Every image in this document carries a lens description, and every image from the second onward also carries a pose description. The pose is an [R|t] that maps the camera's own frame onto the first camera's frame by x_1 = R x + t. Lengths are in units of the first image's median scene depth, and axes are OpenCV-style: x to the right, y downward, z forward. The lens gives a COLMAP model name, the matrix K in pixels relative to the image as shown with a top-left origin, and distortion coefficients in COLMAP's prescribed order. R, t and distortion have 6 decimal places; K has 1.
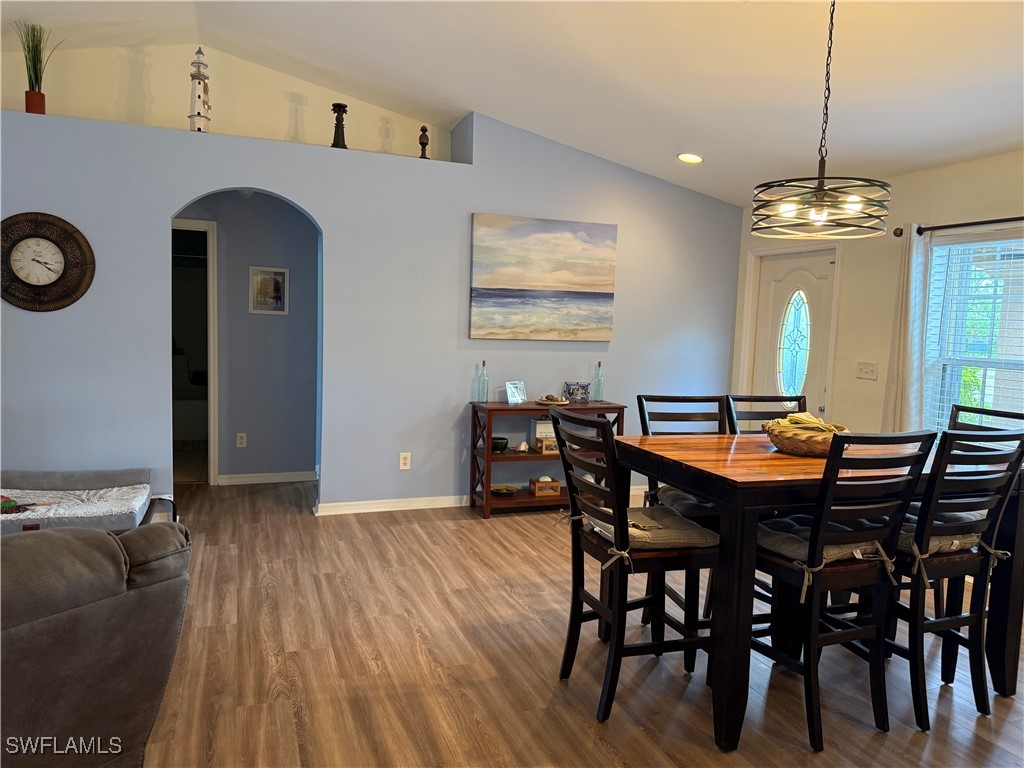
lens RADIAL K [[732.8, 0, 514.9], [0, 732.8, 380.5], [0, 0, 1]] dist [0.042224, -0.049680]
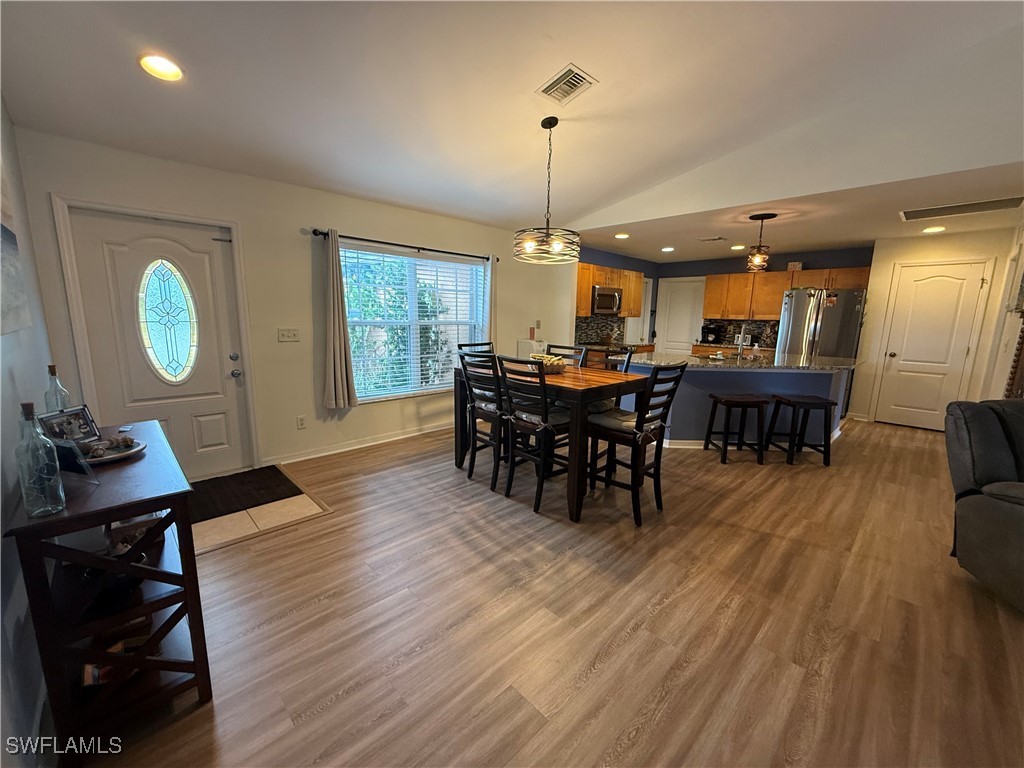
lens RADIAL K [[410.4, 0, 509.9], [0, 410.4, 385.1], [0, 0, 1]] dist [0.001515, -0.000196]
pose [[-0.399048, -0.199196, 0.895032, -0.529641], [0.044511, 0.970759, 0.235895, -0.125134], [-0.915849, 0.133972, -0.378513, 1.419148]]
